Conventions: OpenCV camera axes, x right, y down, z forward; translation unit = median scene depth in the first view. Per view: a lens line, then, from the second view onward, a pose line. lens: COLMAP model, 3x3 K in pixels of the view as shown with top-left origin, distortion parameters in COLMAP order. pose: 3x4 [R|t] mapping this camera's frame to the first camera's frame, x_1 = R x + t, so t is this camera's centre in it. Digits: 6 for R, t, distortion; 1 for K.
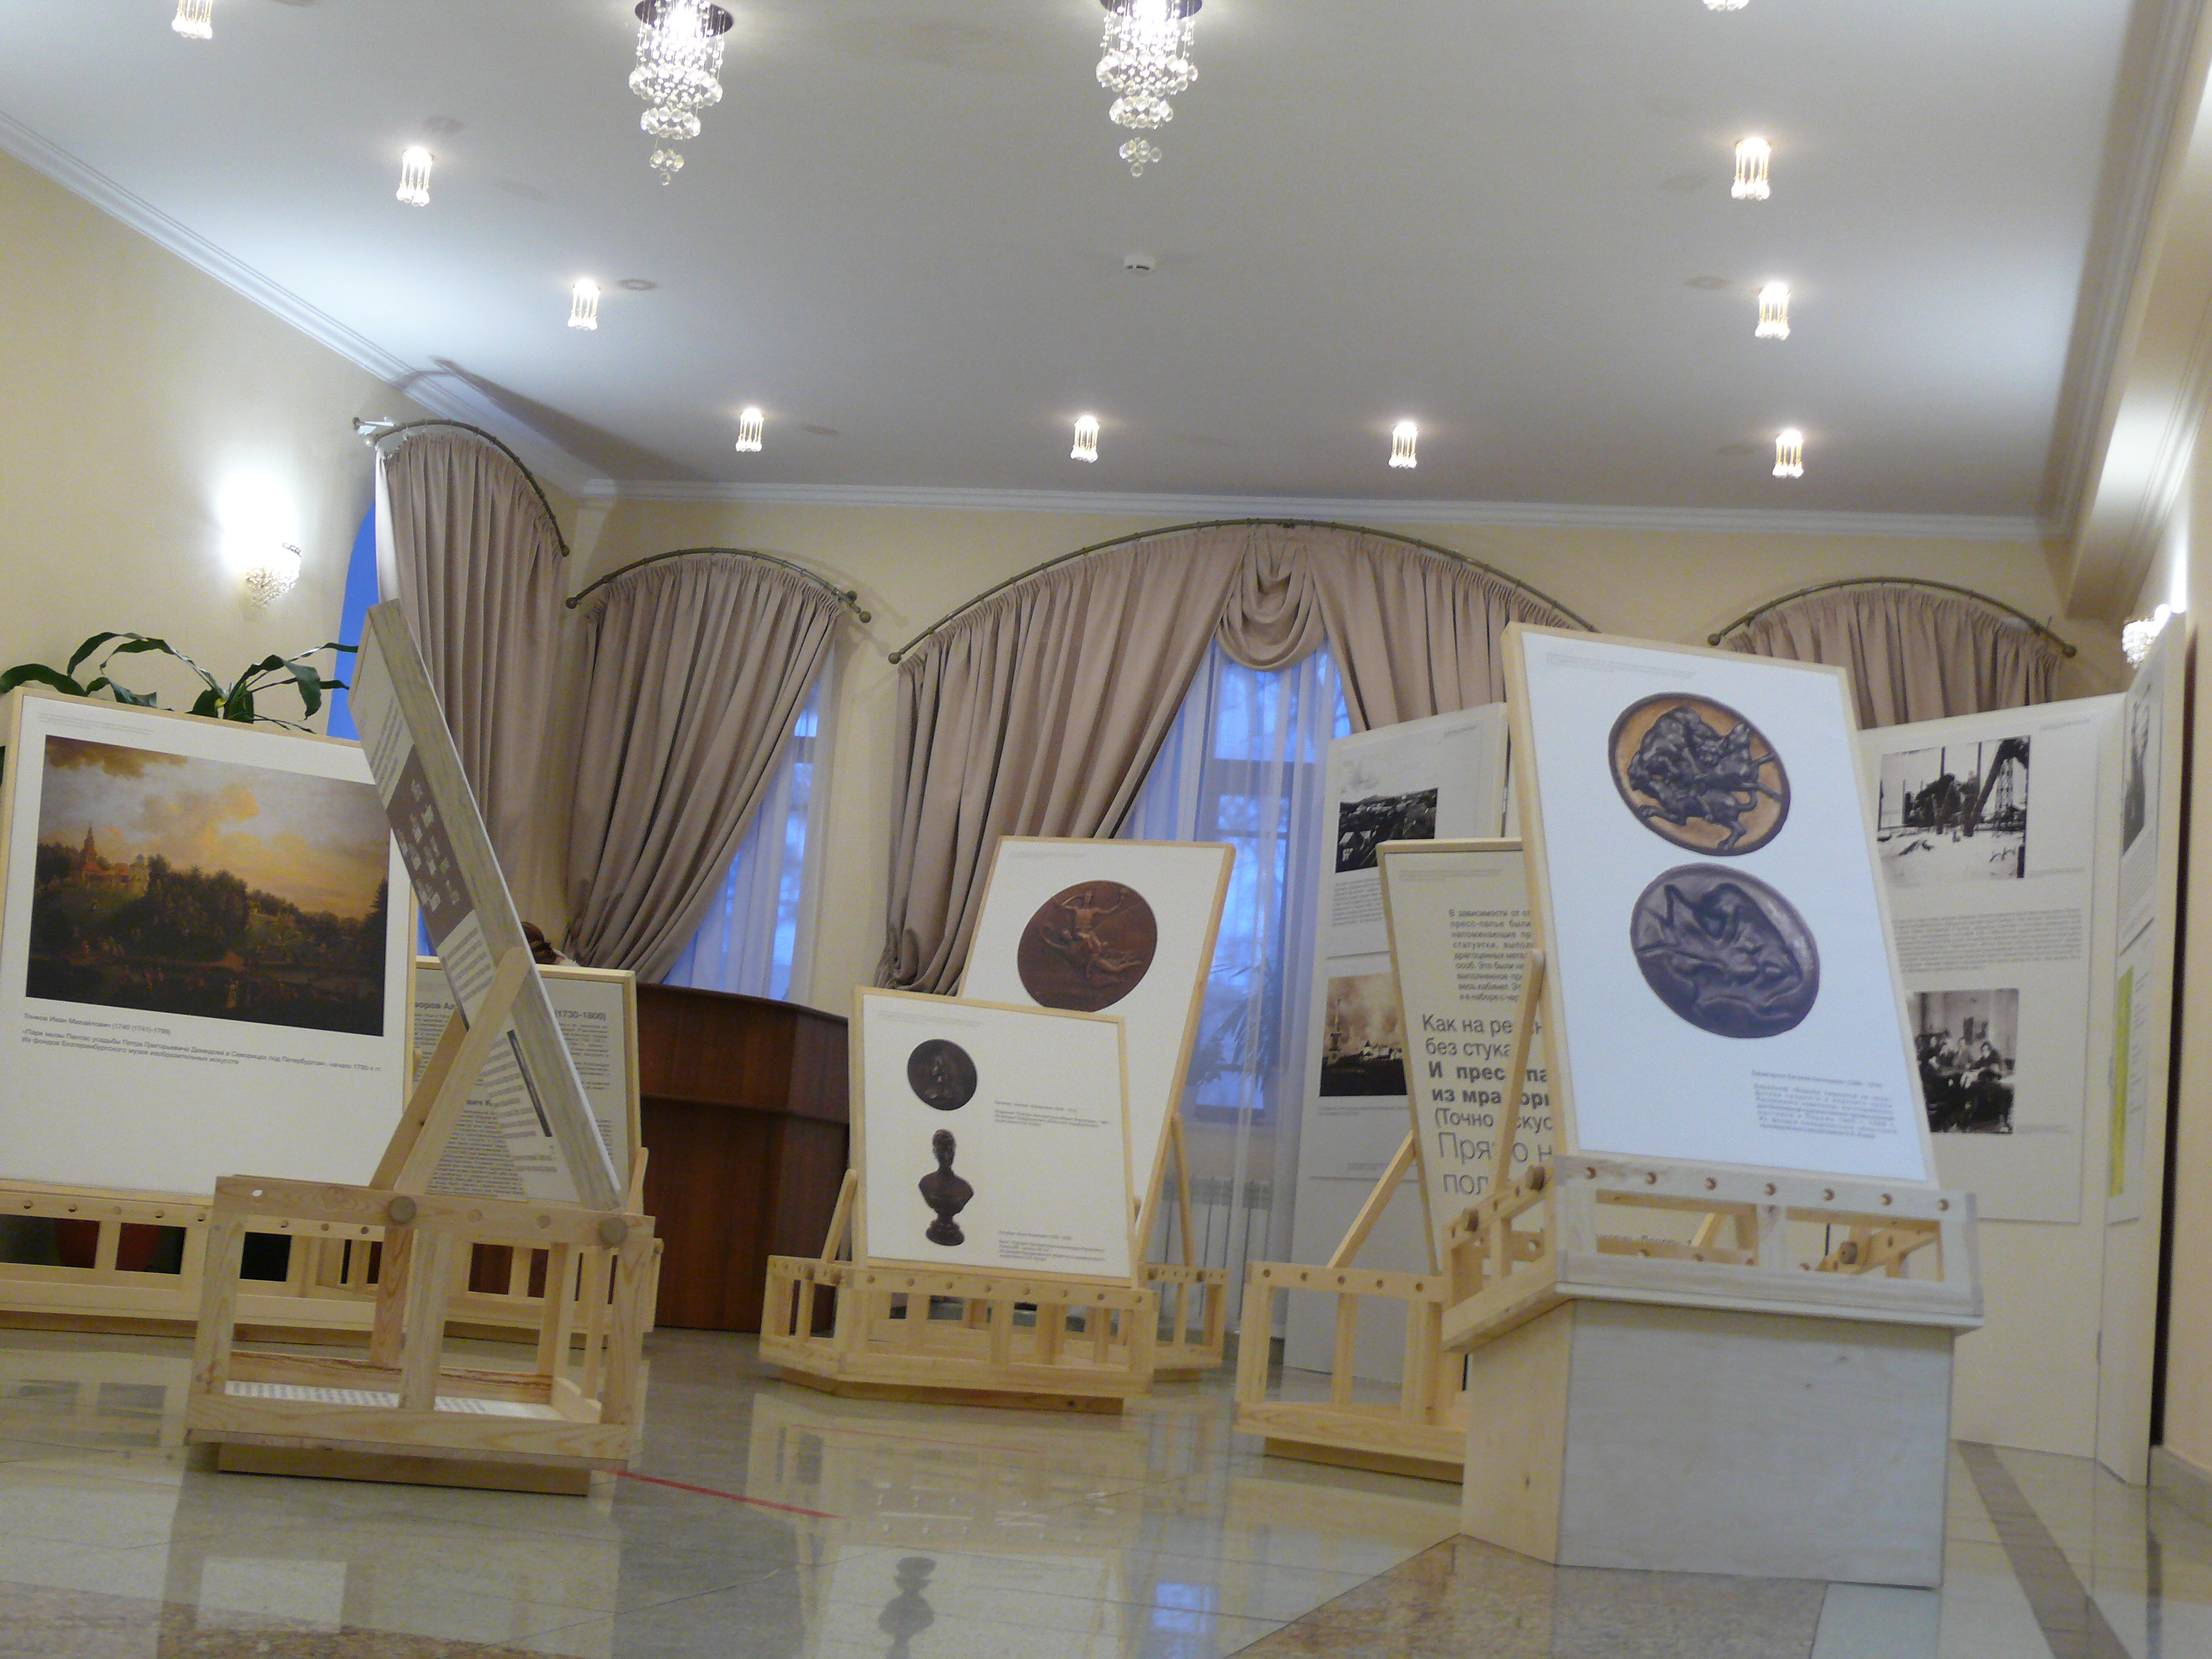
lens RADIAL K [[2978.9, 0, 1122.2], [0, 2978.9, 829.4], [0, 0, 1]] dist [-0.127203, 0.398620]
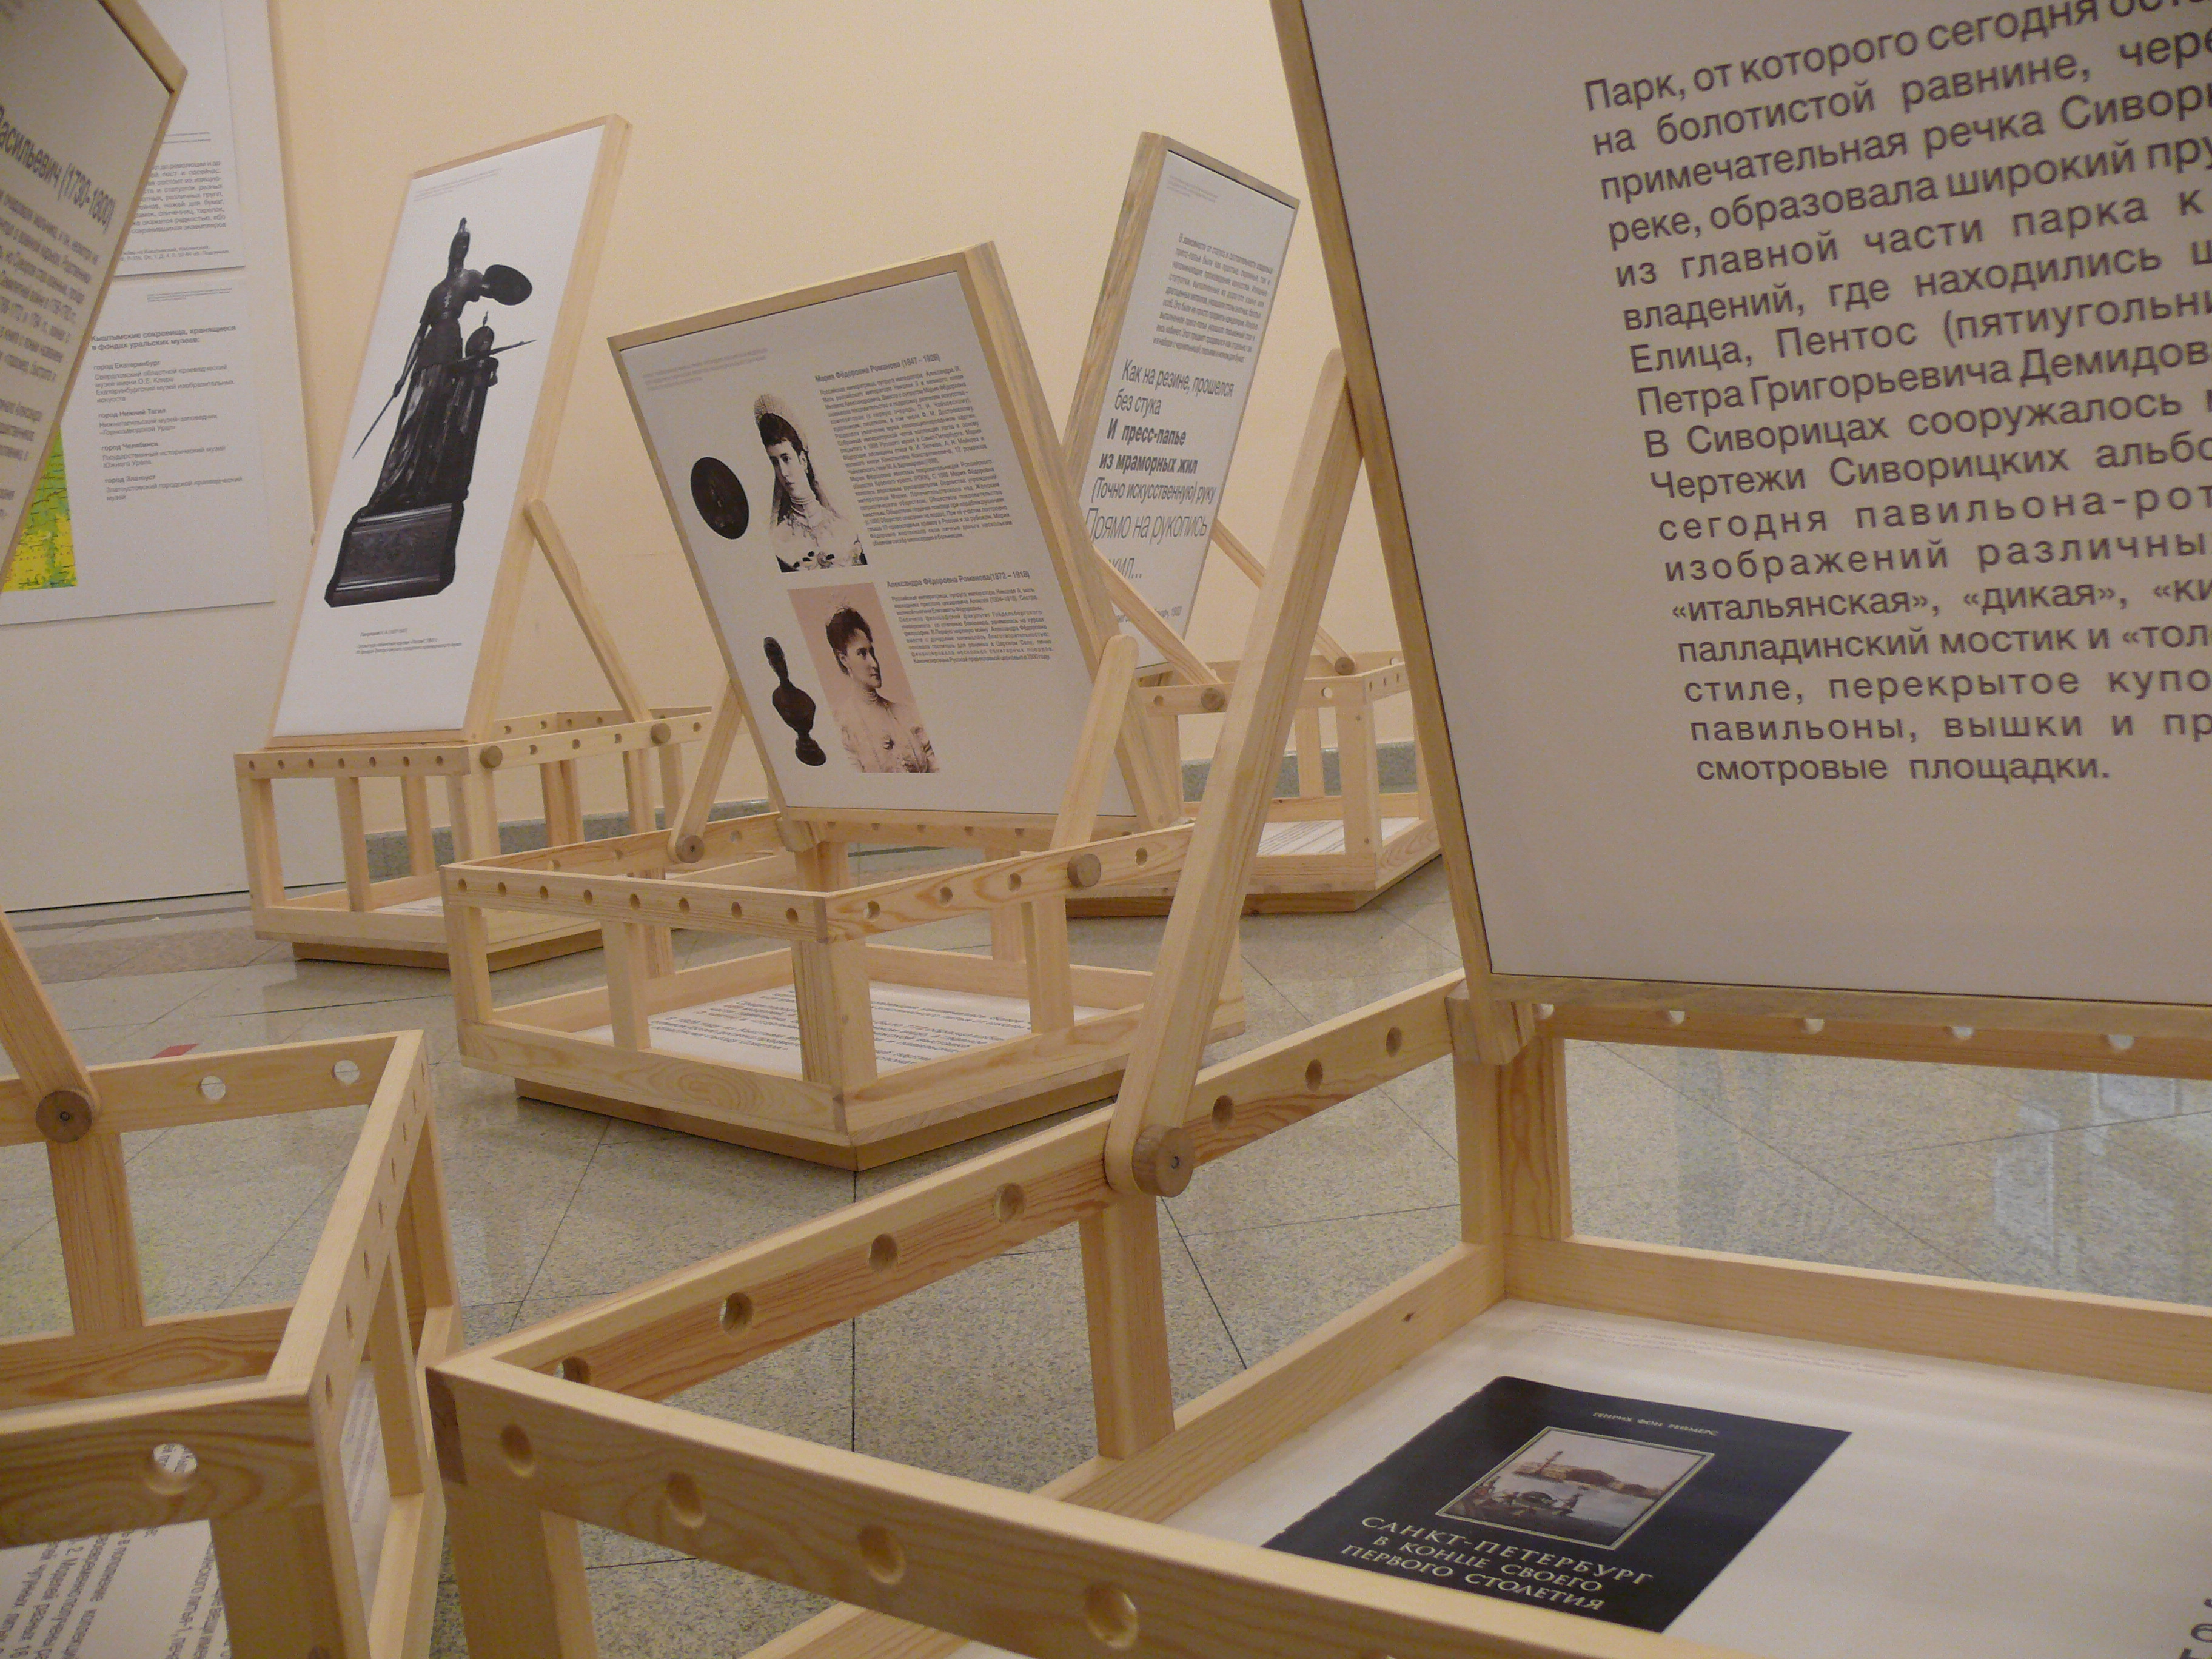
lens RADIAL K [[2274.0, 0, 1115.7], [0, 2274.0, 833.5], [0, 0, 1]] dist [-0.211679, 0.237189]
pose [[-0.360371, -0.164741, 0.918147, -0.322722], [-0.079971, 0.986114, 0.145548, 0.068845], [-0.929375, -0.020973, -0.368541, 0.842948]]
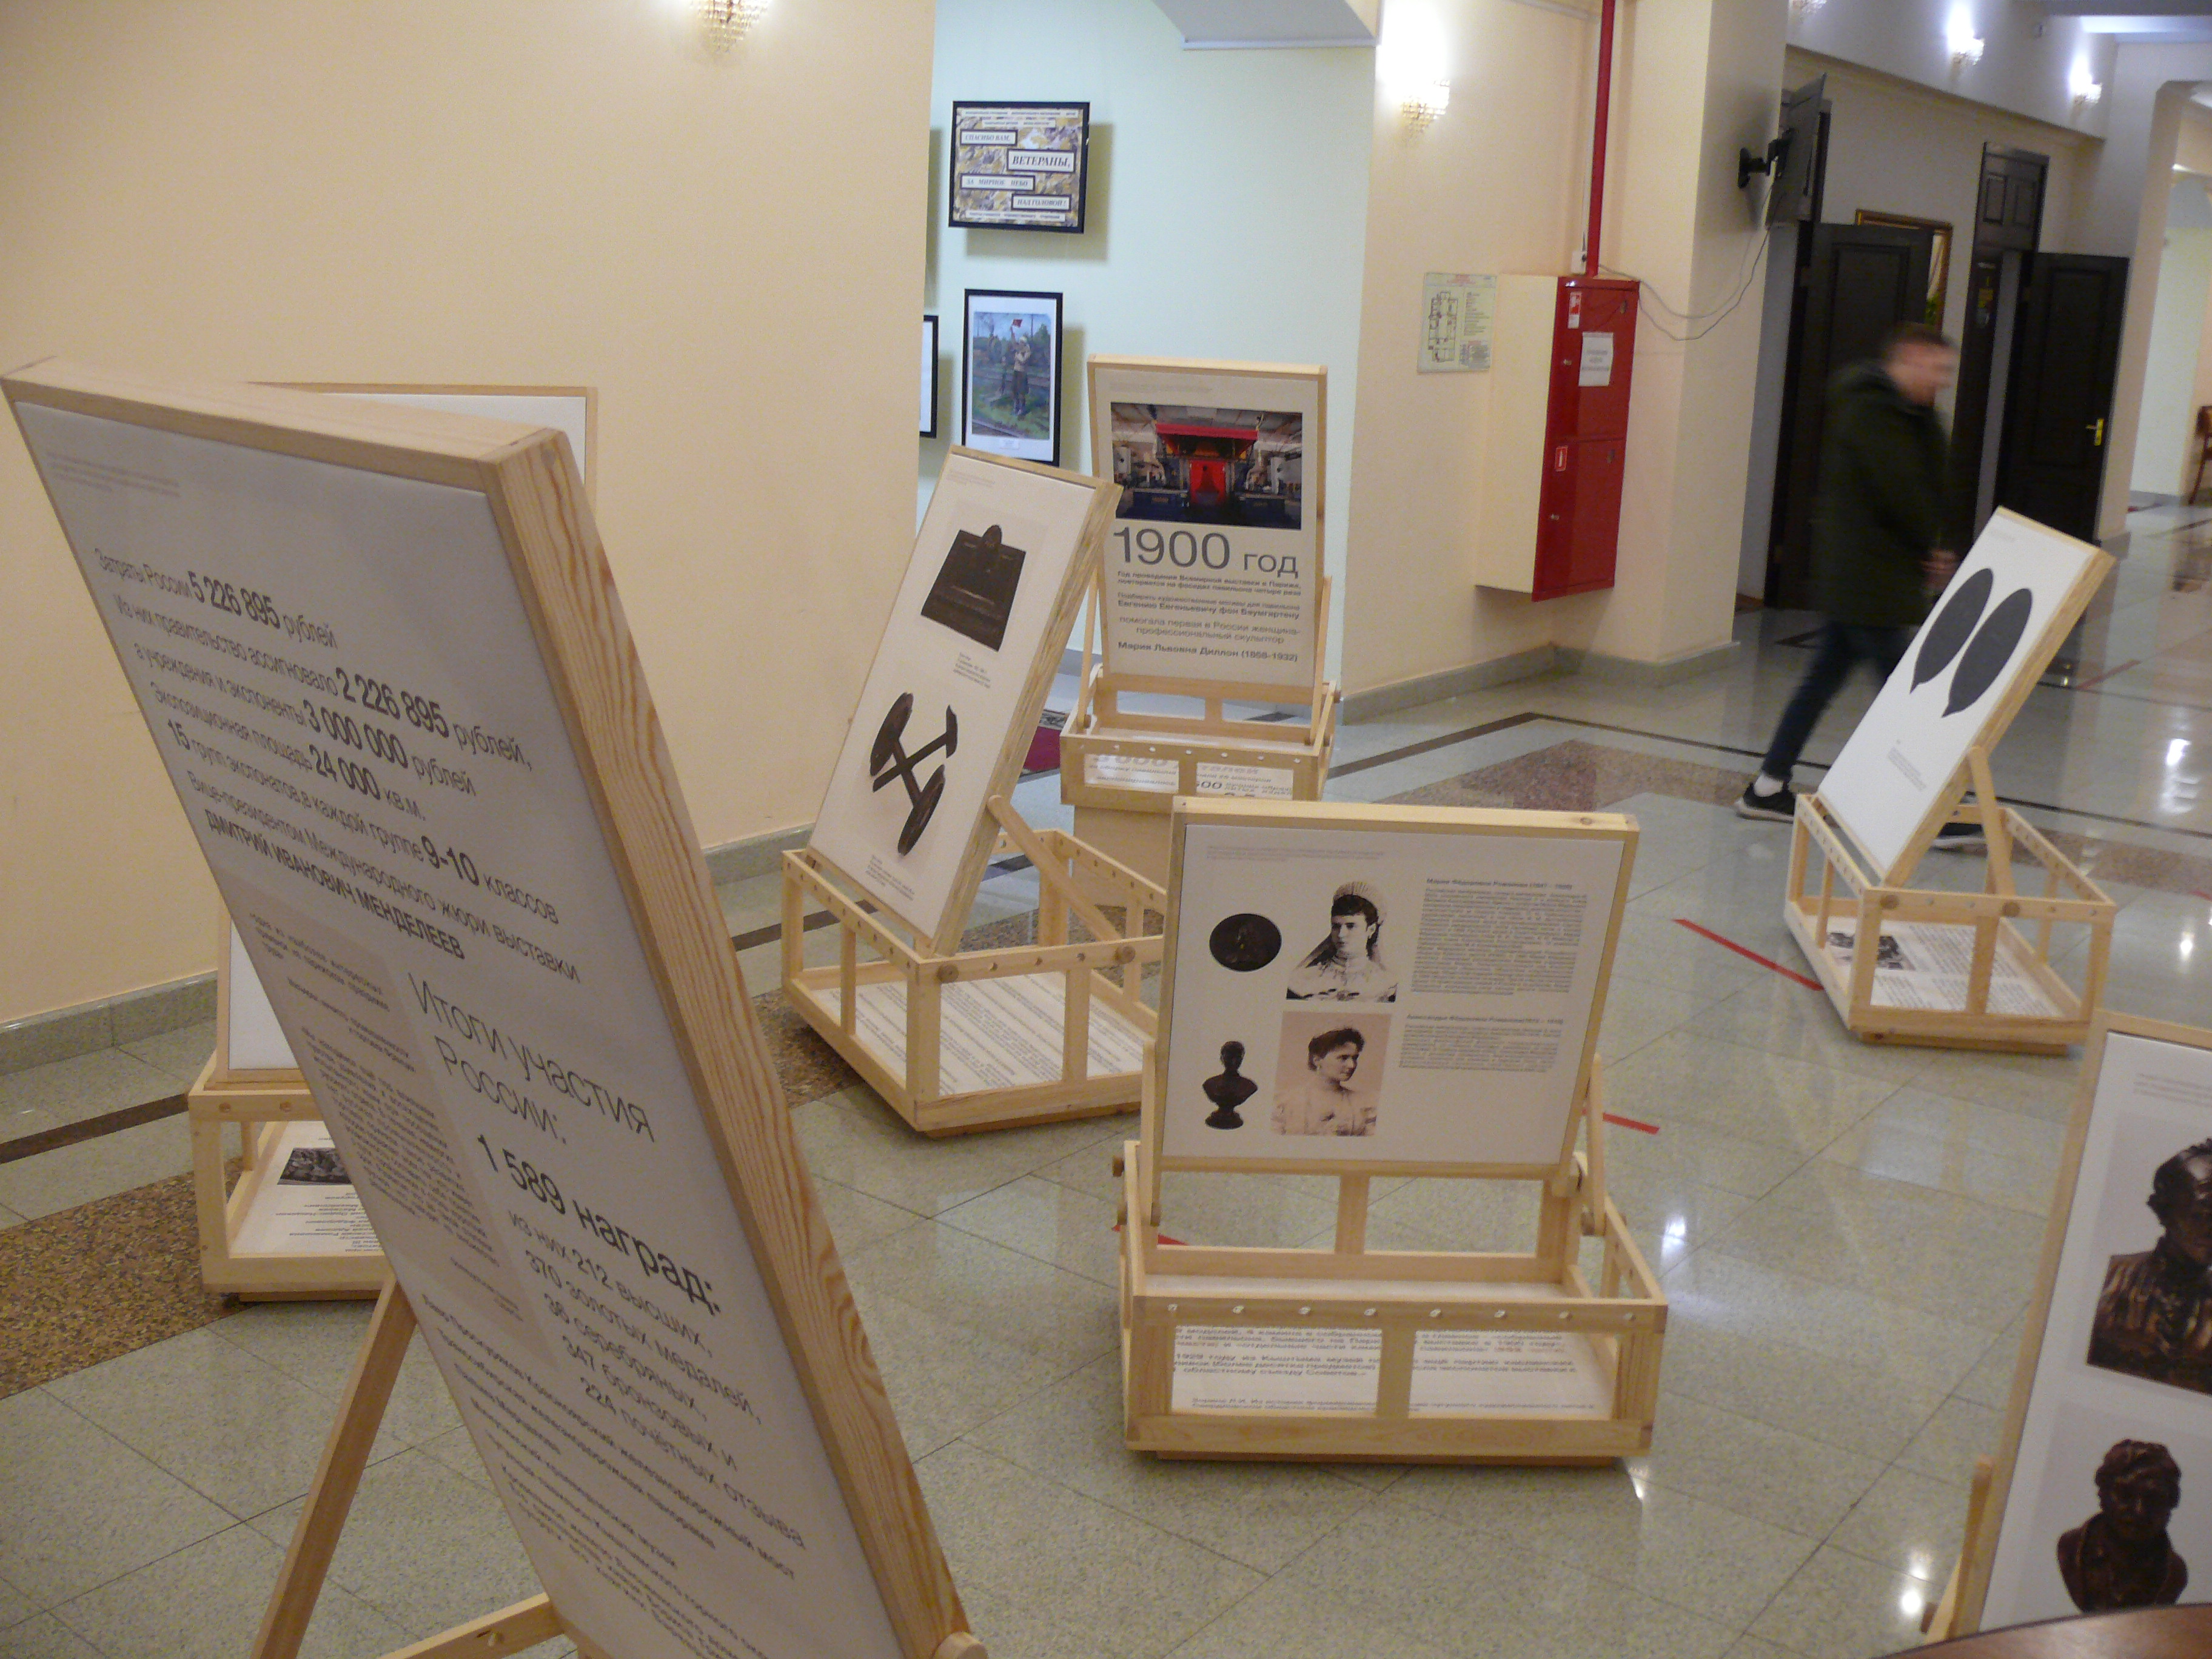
lens RADIAL K [[2298.2, 0, 1114.2], [0, 2298.2, 843.7], [0, 0, 1]] dist [-0.211145, 0.252052]
pose [[-0.914714, -0.219160, 0.339511, -0.118059], [-0.172418, 0.971511, 0.162597, -0.001386], [-0.365474, 0.090192, -0.926442, 1.140115]]
